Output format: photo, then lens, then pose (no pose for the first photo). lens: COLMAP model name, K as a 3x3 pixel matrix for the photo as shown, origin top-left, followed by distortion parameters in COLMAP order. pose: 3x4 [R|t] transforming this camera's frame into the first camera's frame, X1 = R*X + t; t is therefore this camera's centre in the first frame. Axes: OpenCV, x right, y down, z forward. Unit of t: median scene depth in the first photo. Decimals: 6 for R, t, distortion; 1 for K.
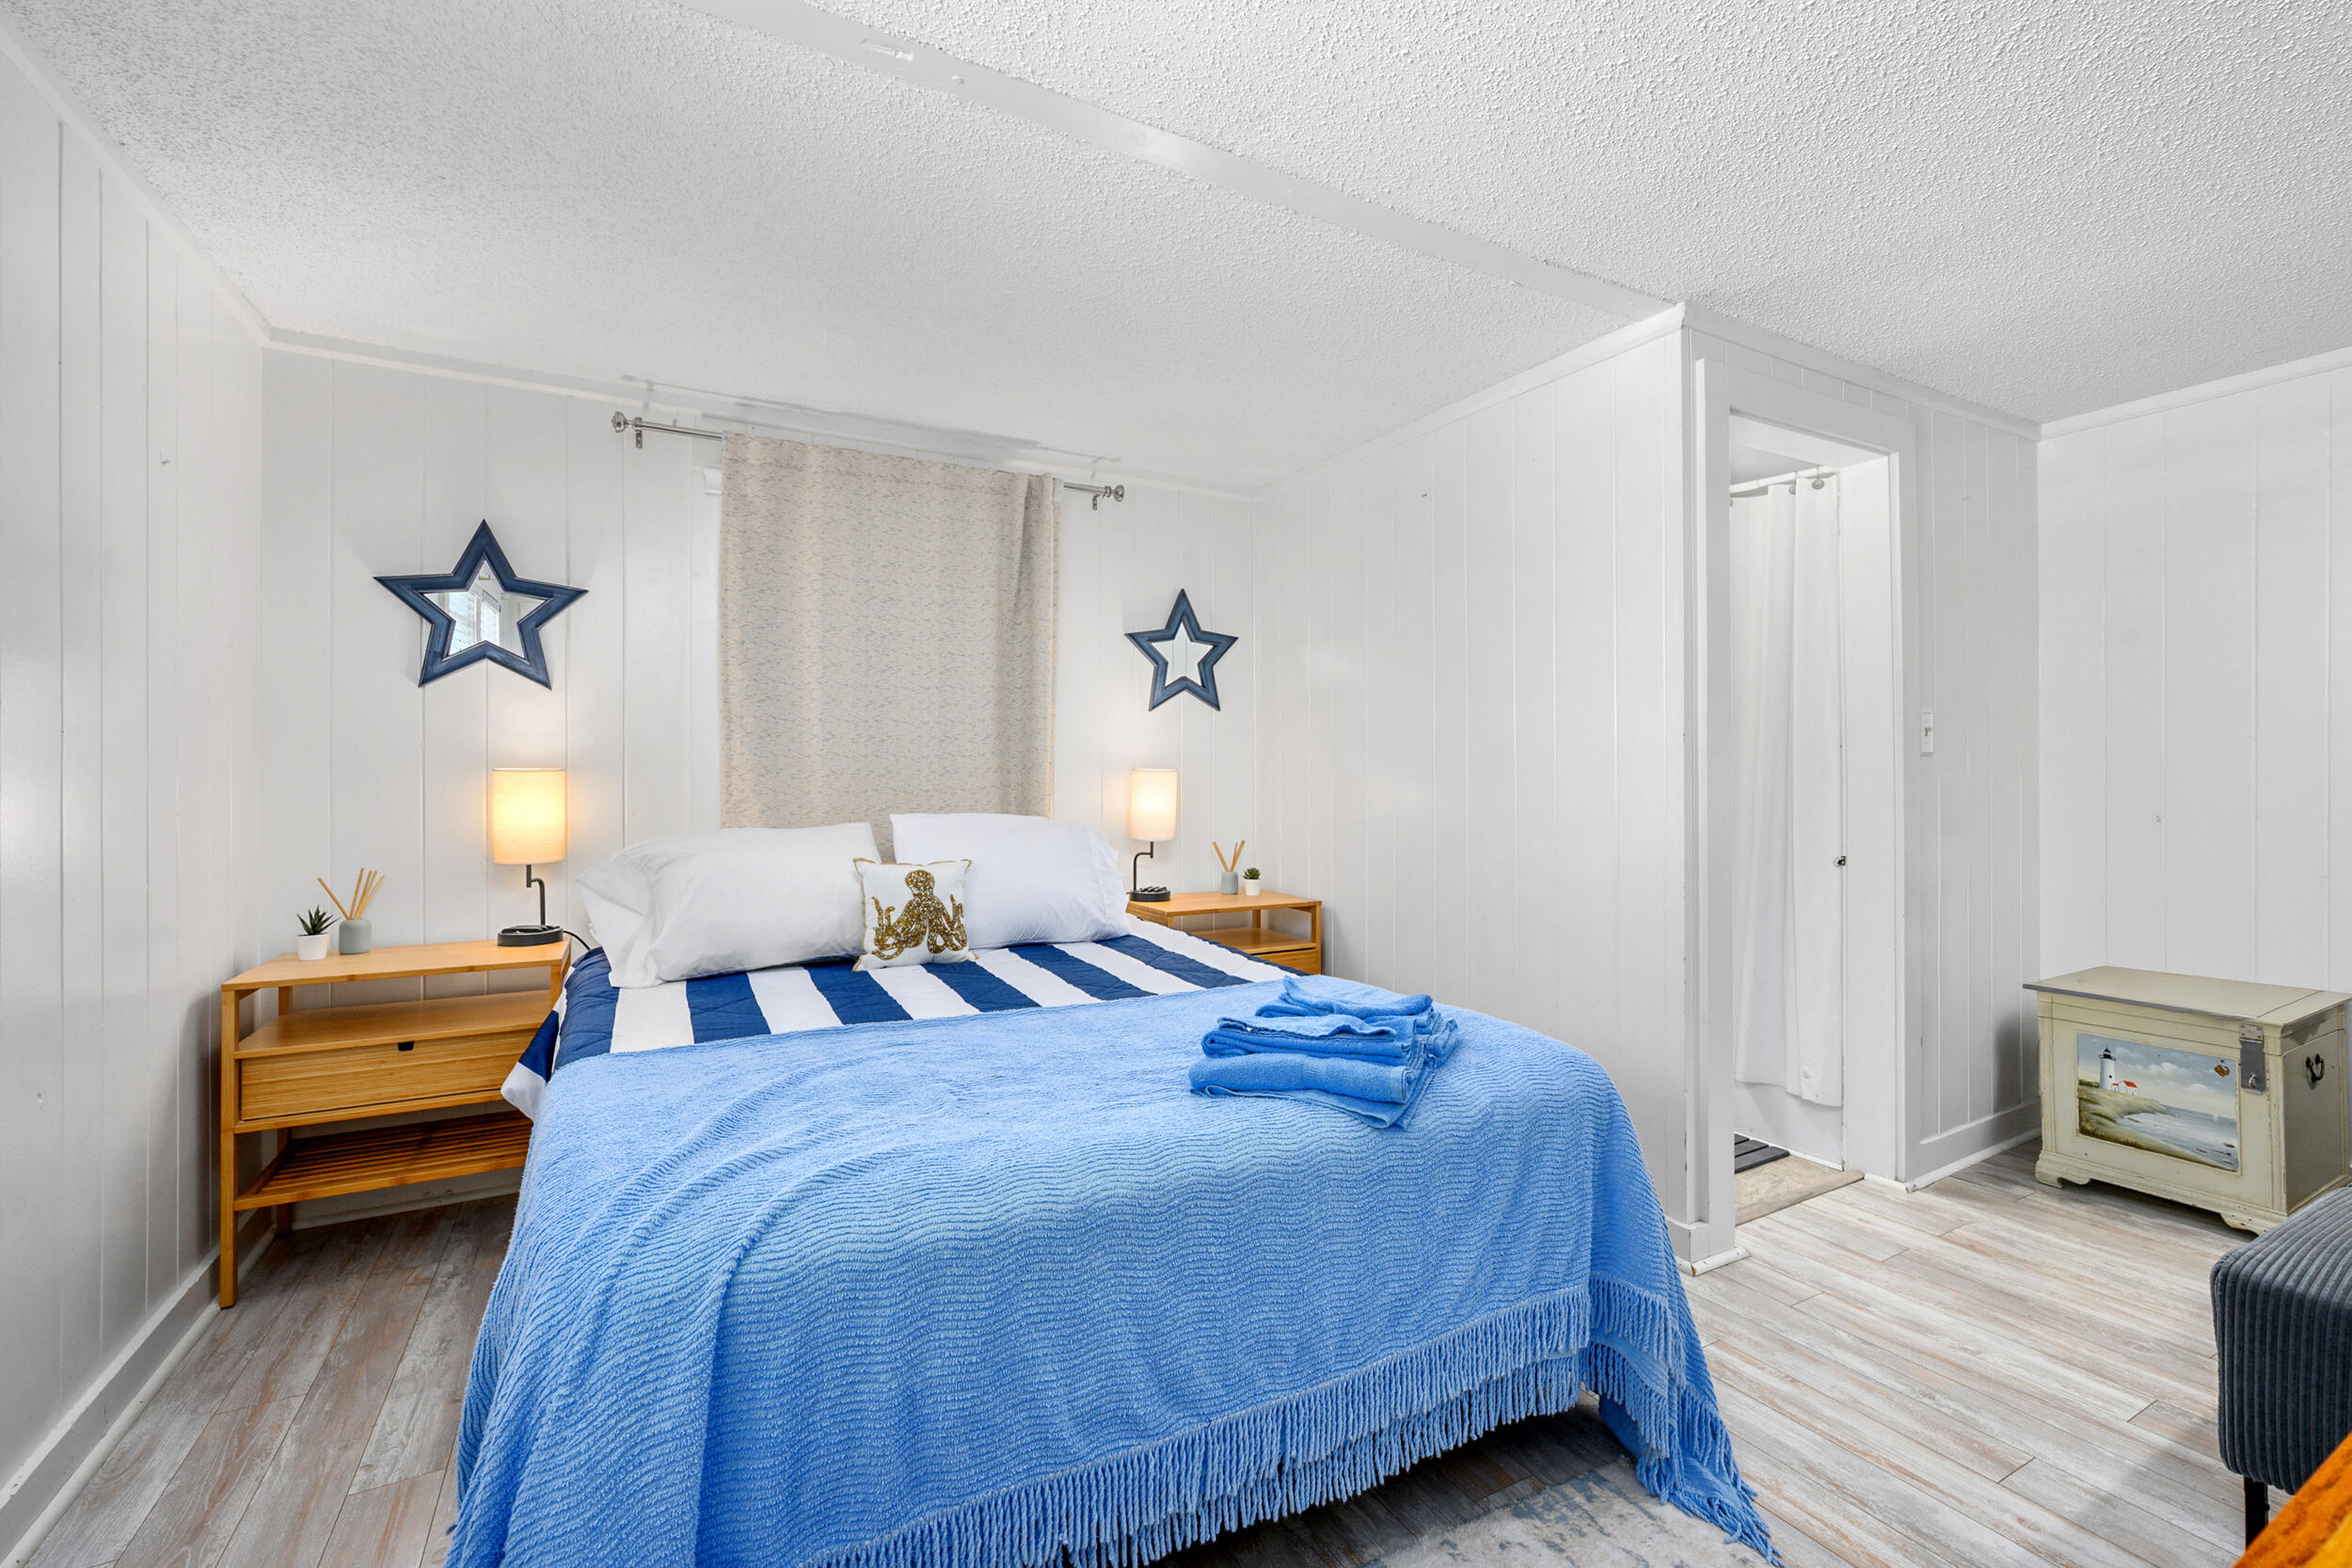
lens RADIAL K [[1032.6, 0, 1212.7], [0, 1032.6, 769.5], [0, 0, 1]] dist [0.002445, 0.000267]
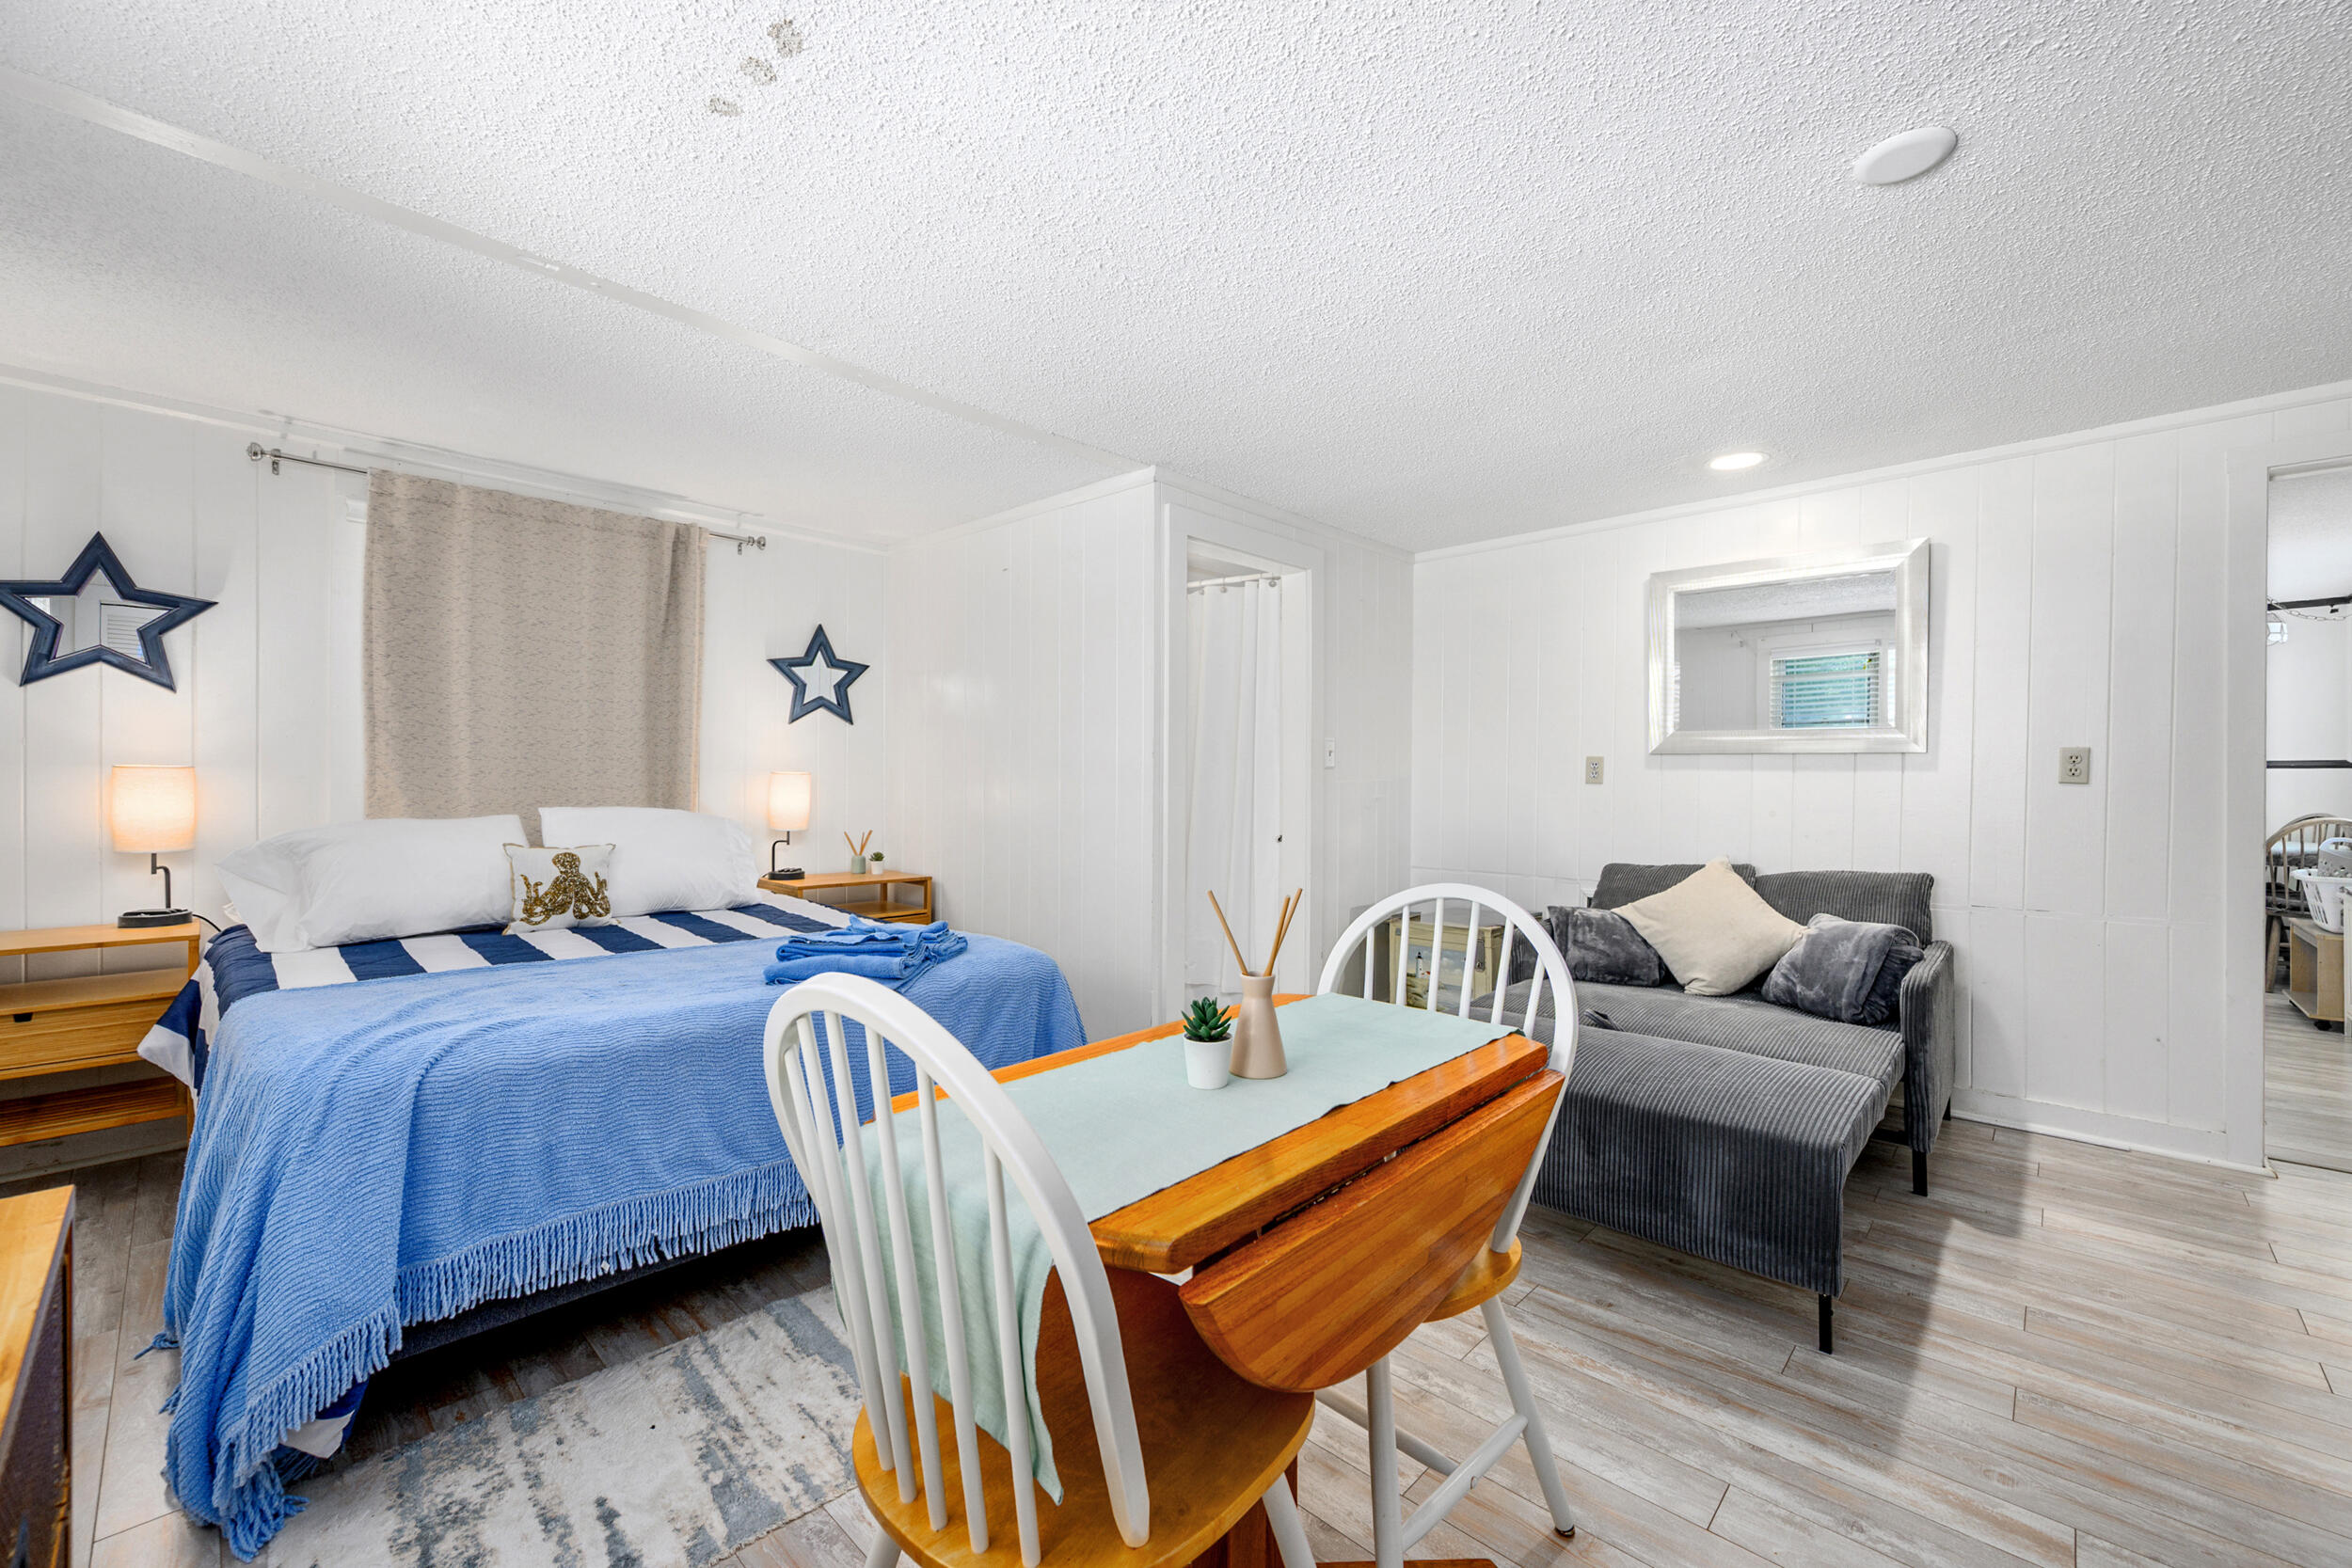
lens RADIAL K [[935.1, 0, 1194.0], [0, 935.1, 782.6], [0, 0, 1]] dist [-0.001261, -0.000069]
pose [[0.953340, 0.007675, 0.301802, 0.087511], [-0.010398, 0.999918, 0.007417, -0.001255], [-0.301720, -0.010209, 0.953342, -0.270256]]
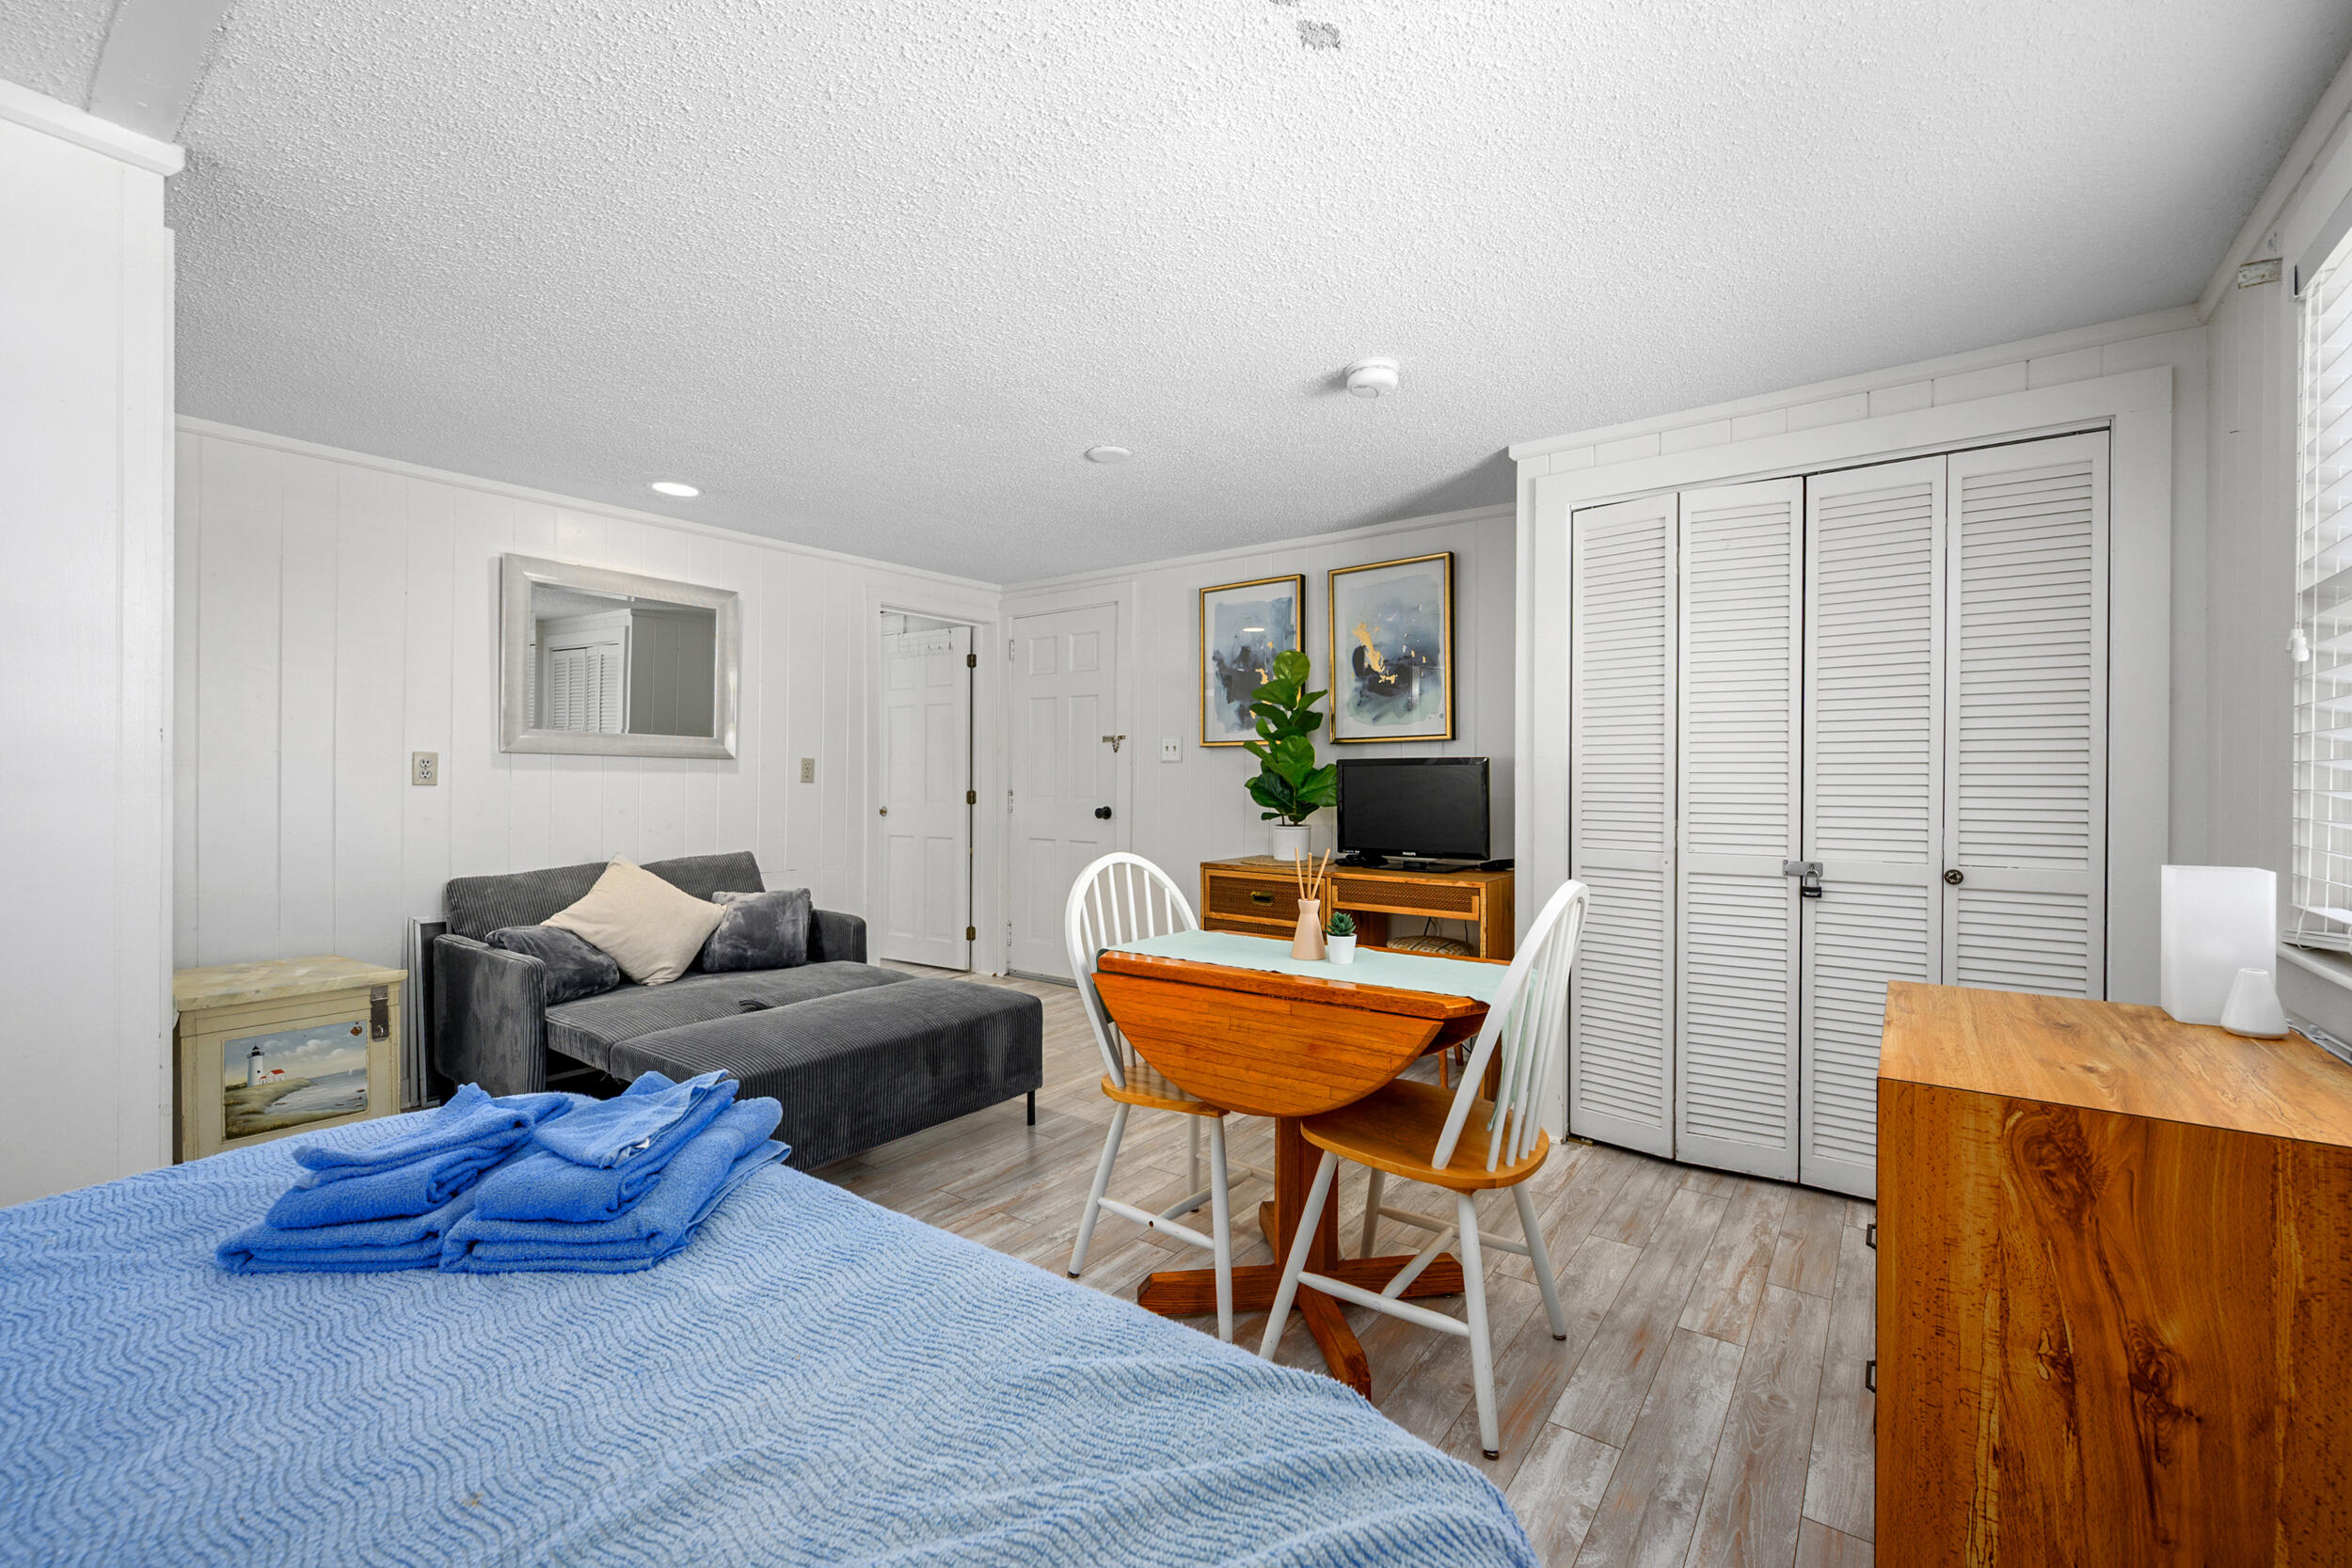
lens RADIAL K [[975.1, 0, 1176.0], [0, 975.1, 784.0], [0, 0, 1]] dist [0.000025, 0.000012]
pose [[-0.391799, 0.005547, 0.920034, -0.397635], [0.001760, 0.999985, -0.005280, 0.010665], [-0.920049, -0.000450, -0.391803, 0.512878]]
